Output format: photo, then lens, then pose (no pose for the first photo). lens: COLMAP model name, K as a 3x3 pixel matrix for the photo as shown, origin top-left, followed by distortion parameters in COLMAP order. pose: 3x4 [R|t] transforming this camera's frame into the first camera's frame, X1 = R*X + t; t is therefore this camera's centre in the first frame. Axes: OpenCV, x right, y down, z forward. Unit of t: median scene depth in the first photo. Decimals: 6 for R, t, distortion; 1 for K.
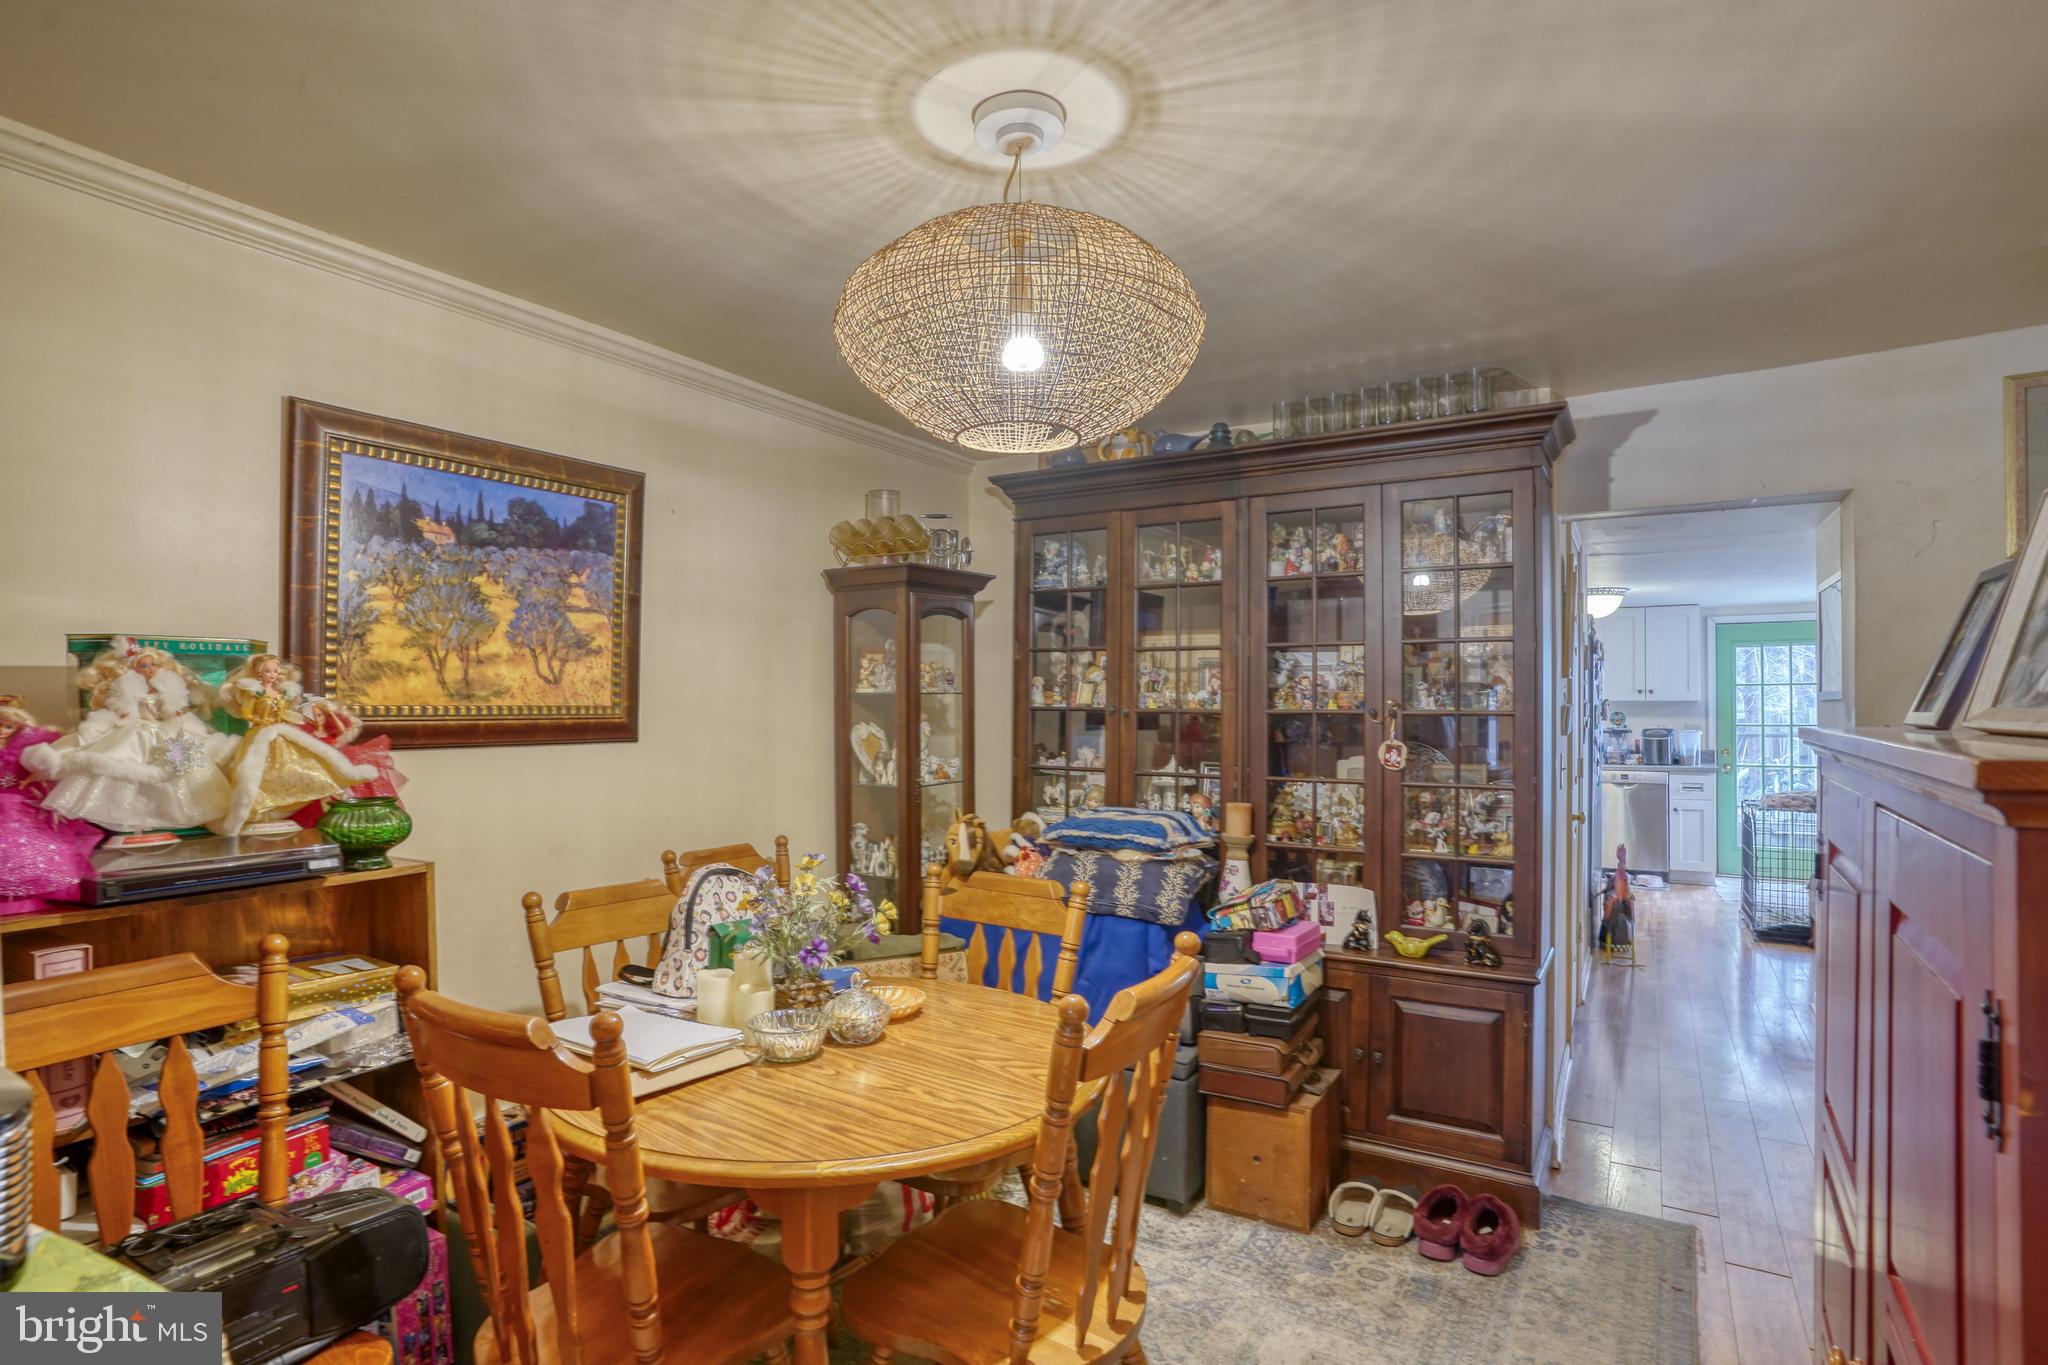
lens RADIAL K [[1020.2, 0, 1019.4], [0, 1020.2, 693.0], [0, 0, 1]] dist [-0.040565, 0.011092]
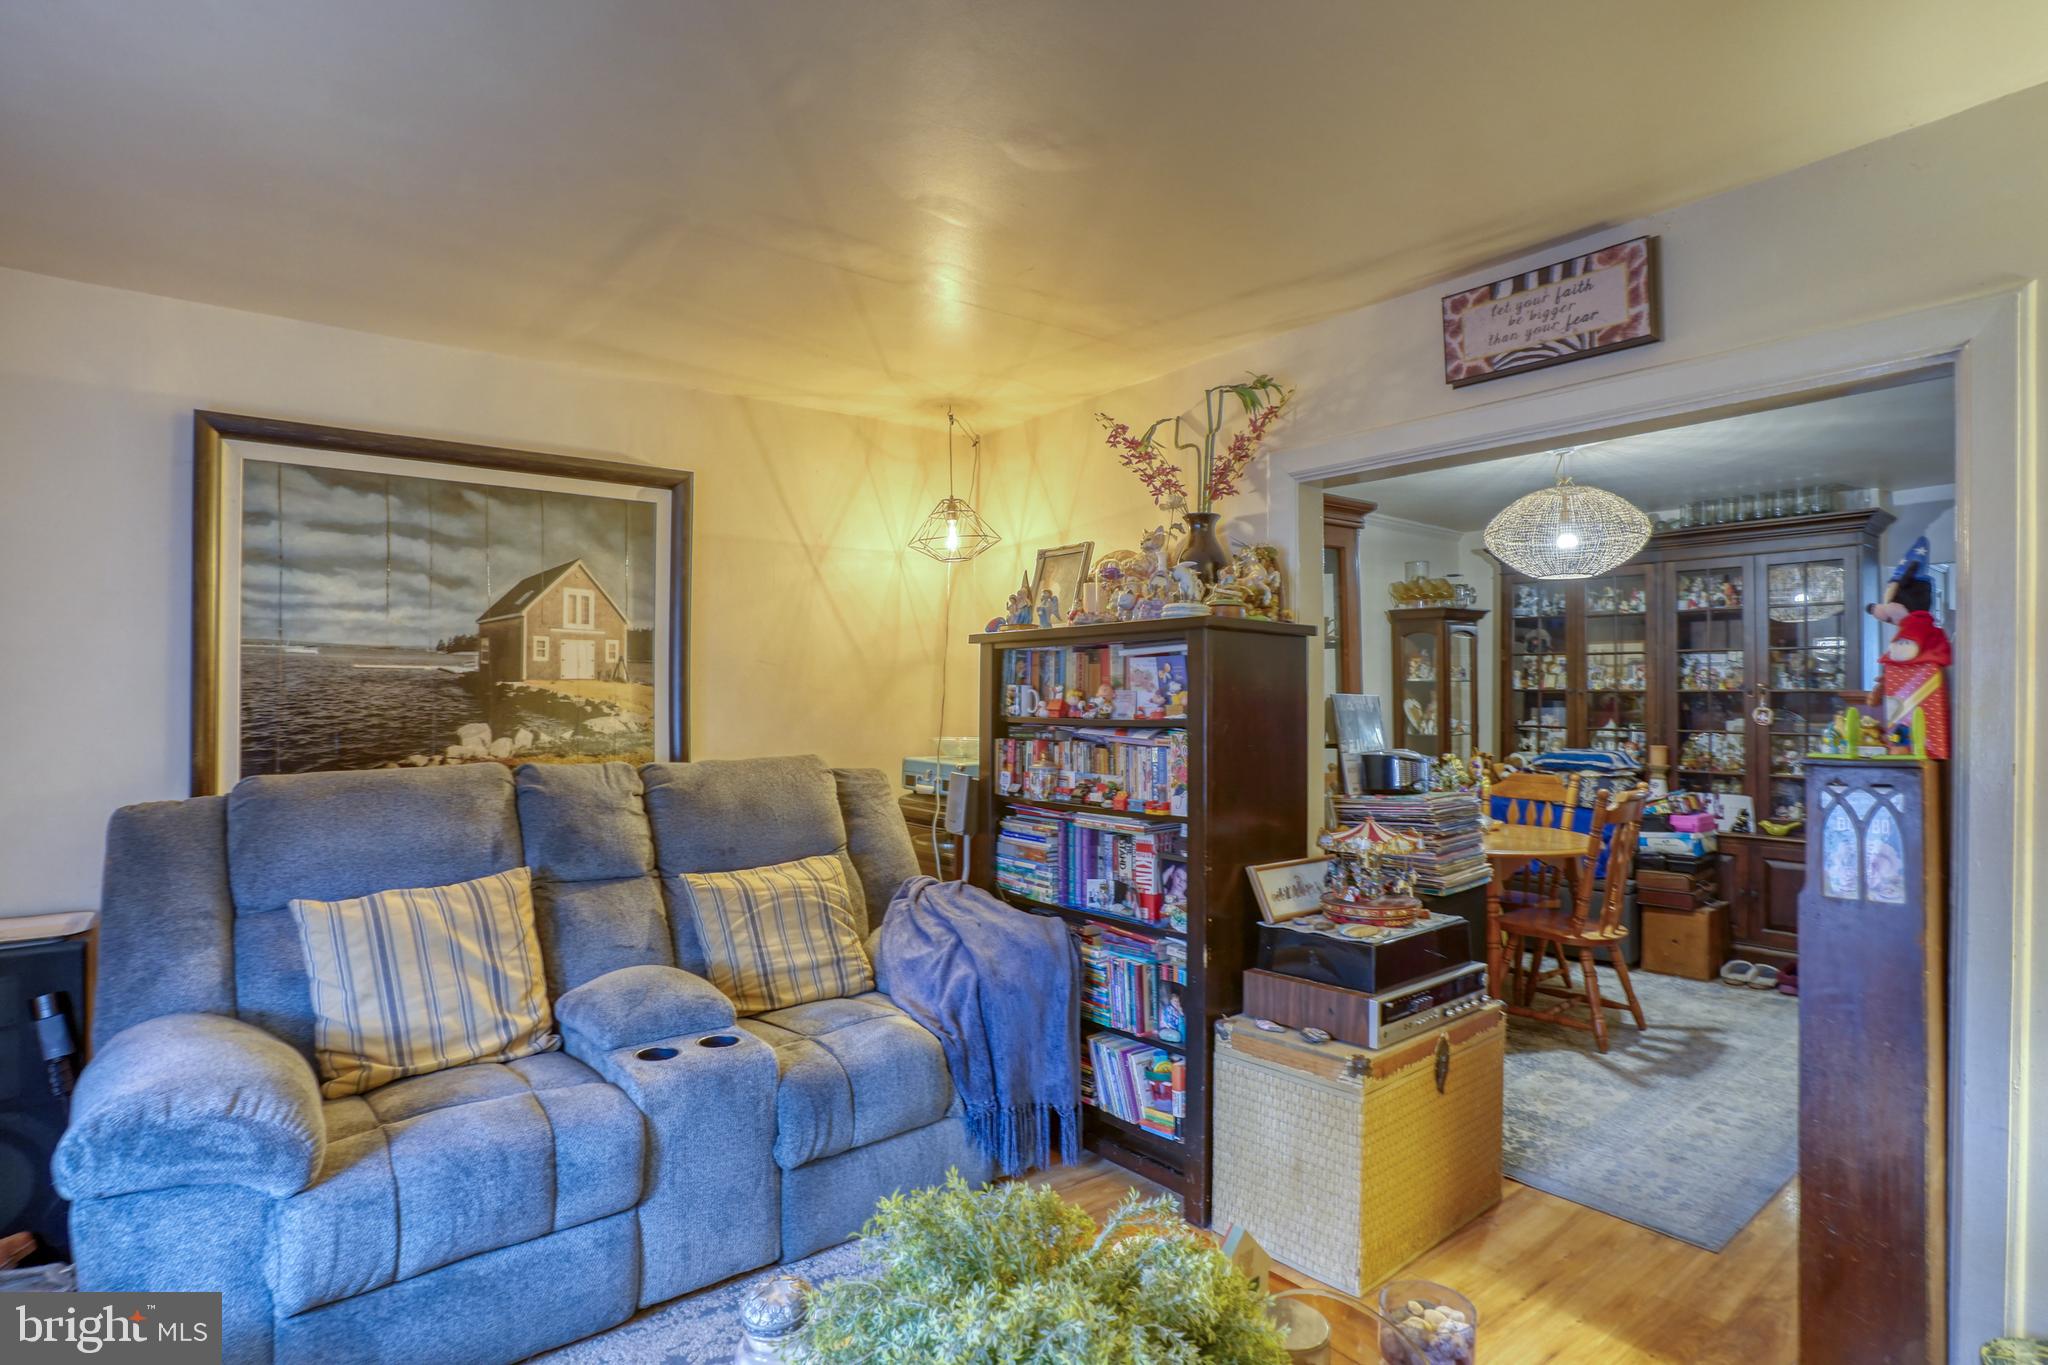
lens RADIAL K [[1020.2, 0, 1013.0], [0, 1020.2, 671.9], [0, 0, 1]] dist [-0.040565, 0.011092]
pose [[0.943401, -0.007470, -0.331571, -0.239324], [0.003565, 0.999917, -0.012381, 0.003629], [0.331636, 0.010498, 0.943349, -0.918764]]
